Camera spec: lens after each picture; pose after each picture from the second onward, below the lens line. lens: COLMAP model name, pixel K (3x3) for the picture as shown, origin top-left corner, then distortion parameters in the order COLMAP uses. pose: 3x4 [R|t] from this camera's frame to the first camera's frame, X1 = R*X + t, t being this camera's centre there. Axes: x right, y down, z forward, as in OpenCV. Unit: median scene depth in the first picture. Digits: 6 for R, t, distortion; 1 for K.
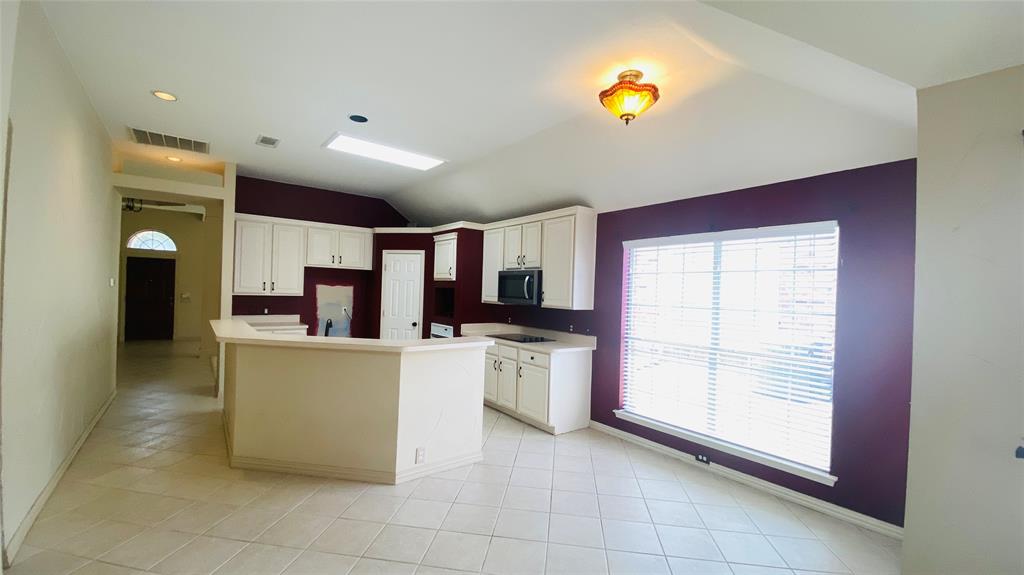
lens RADIAL K [[413.8, 0, 516.7], [0, 413.8, 290.1], [0, 0, 1]] dist [0.000522, 0.000004]
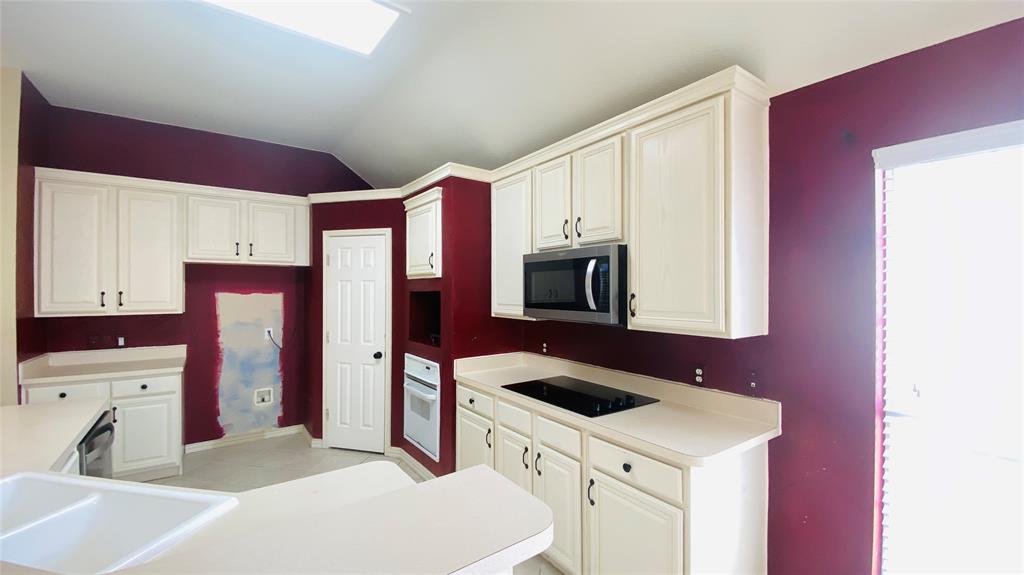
lens RADIAL K [[418.8, 0, 506.9], [0, 418.8, 288.8], [0, 0, 1]] dist [0.000068, -0.000076]
pose [[0.998465, -0.032454, -0.044880, -0.039781], [0.032333, 0.999471, -0.003415, -0.003507], [0.044967, 0.001959, 0.998987, 0.463490]]
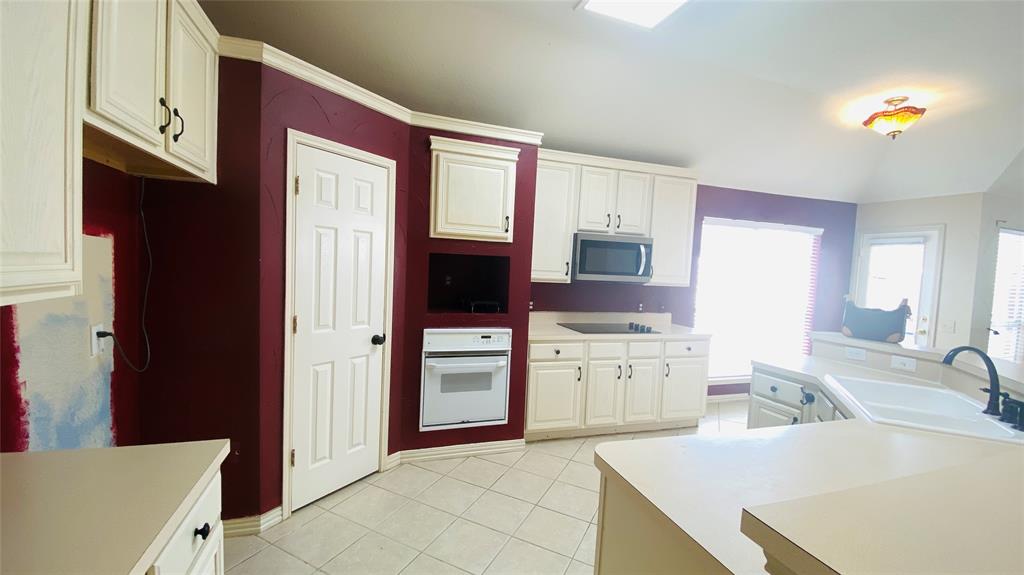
lens RADIAL K [[418.8, 0, 506.9], [0, 418.8, 288.8], [0, 0, 1]] dist [0.000068, -0.000076]
pose [[0.334538, -0.069443, 0.939820, -0.656740], [-0.037576, 0.995505, 0.086933, -0.009842], [-0.941633, -0.064397, 0.330425, 0.823573]]
